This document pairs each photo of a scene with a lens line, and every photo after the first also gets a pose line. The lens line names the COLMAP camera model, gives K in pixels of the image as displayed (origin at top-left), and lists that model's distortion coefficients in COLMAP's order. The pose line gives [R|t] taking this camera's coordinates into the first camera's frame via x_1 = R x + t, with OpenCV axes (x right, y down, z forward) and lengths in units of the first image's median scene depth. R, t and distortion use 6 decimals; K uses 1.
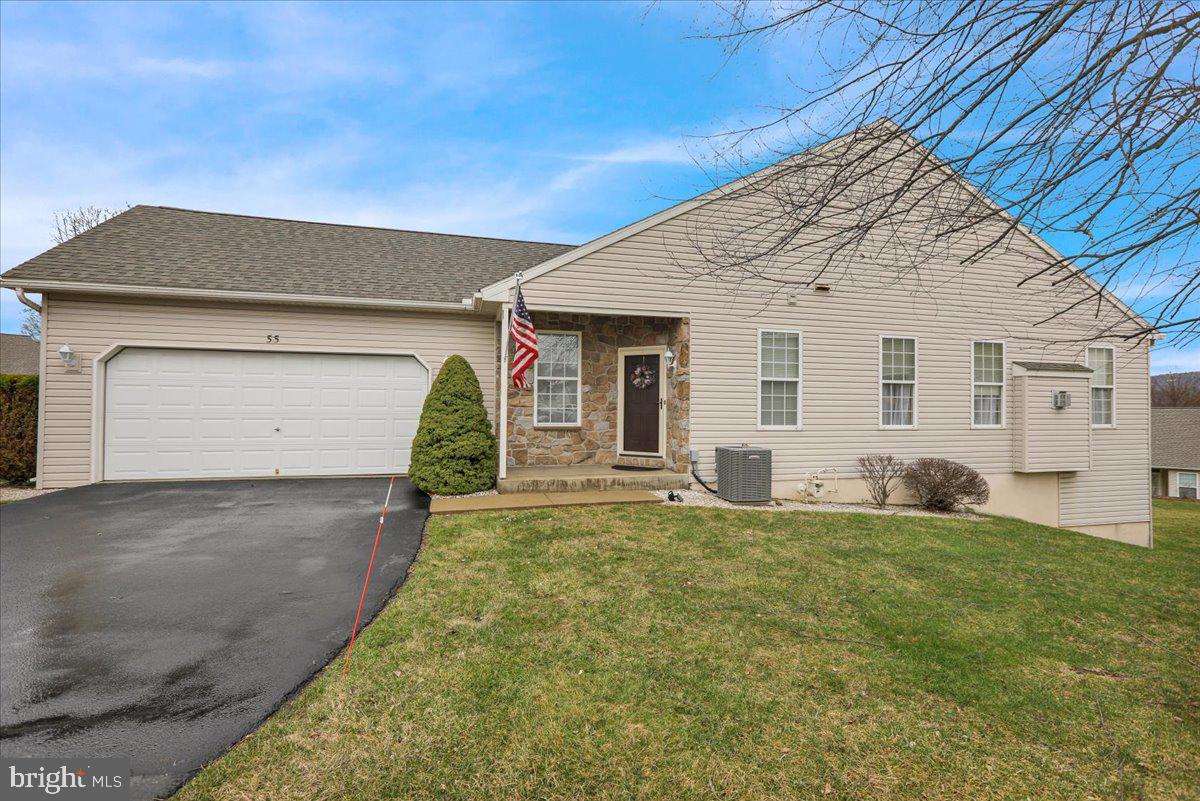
lens RADIAL K [[542.7, 0, 599.6], [0, 542.7, 404.3], [0, 0, 1]] dist [0.001467, 0.000877]
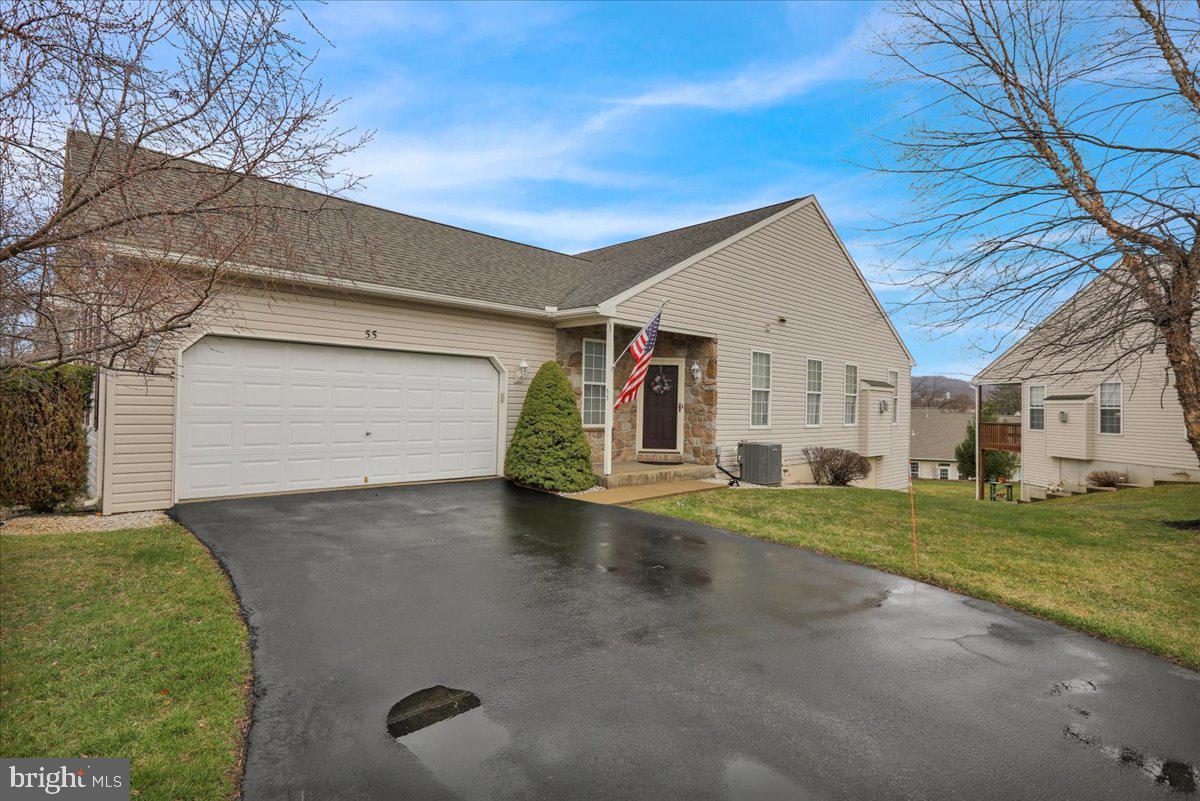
lens RADIAL K [[613.9, 0, 601.3], [0, 613.9, 399.0], [0, 0, 1]] dist [0.002849, 0.000023]
pose [[0.874851, 0.014325, 0.484180, -0.698439], [-0.013922, 0.999893, -0.004427, -0.011502], [-0.484192, -0.002868, 0.874957, -0.085527]]
